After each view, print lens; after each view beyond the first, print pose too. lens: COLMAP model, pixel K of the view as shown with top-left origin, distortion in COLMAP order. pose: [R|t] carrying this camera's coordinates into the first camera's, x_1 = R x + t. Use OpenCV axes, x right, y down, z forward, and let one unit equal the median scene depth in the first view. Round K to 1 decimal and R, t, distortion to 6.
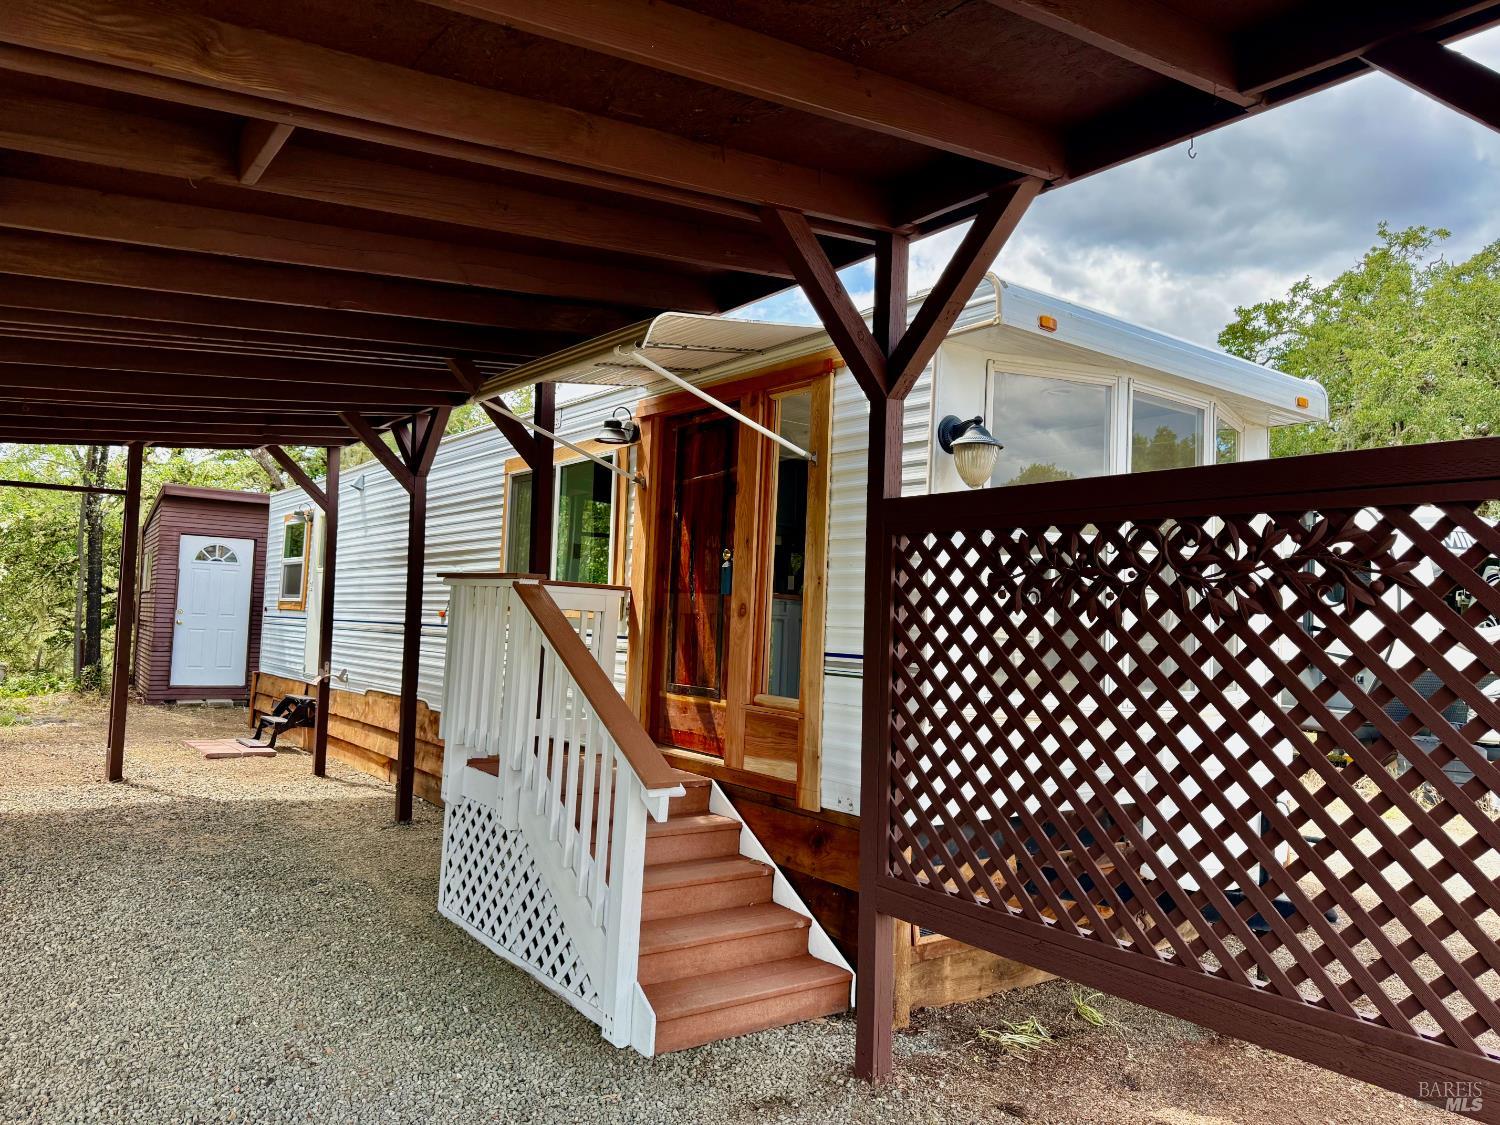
lens RADIAL K [[1068.6, 0, 750.0], [0, 1068.6, 562.5], [0, 0, 1]] dist [0.074797, -0.084414]
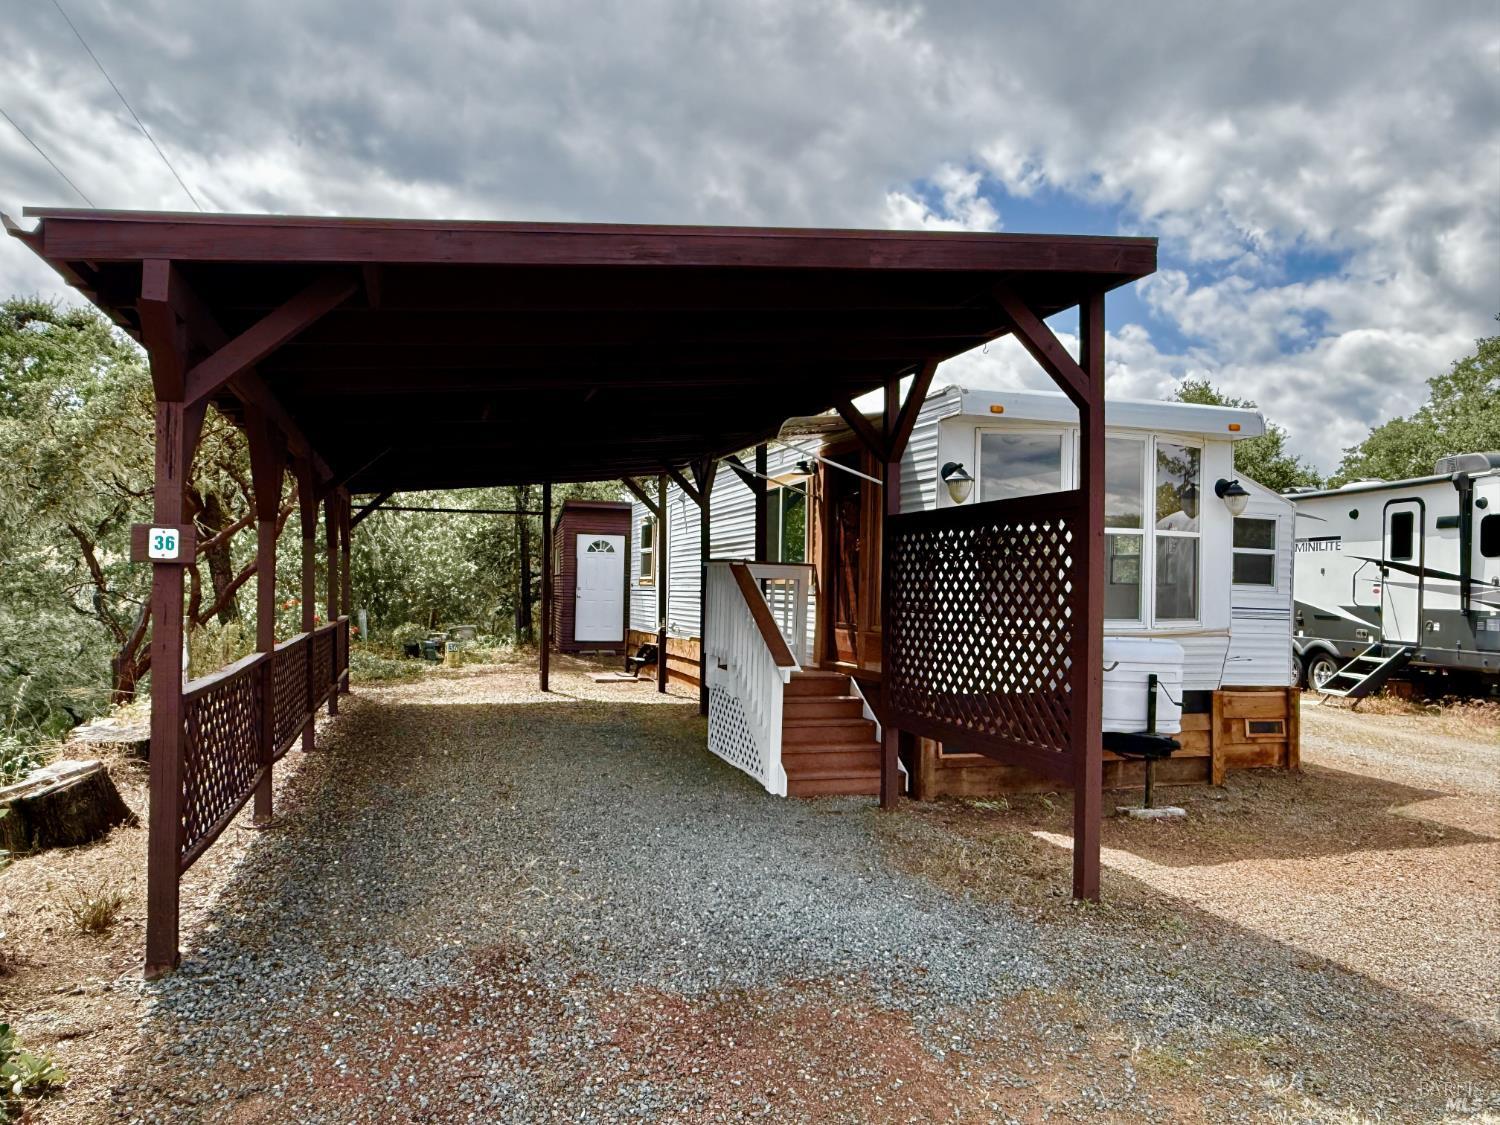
lens RADIAL K [[1042.6, 0, 751.8], [0, 1042.6, 602.2], [0, 0, 1]] dist [-0.000460, -0.000154]
pose [[0.947180, -0.014193, -0.320388, 0.206325], [0.033290, 0.997975, 0.054207, -0.005377], [0.318970, -0.062010, 0.945734, -0.361480]]
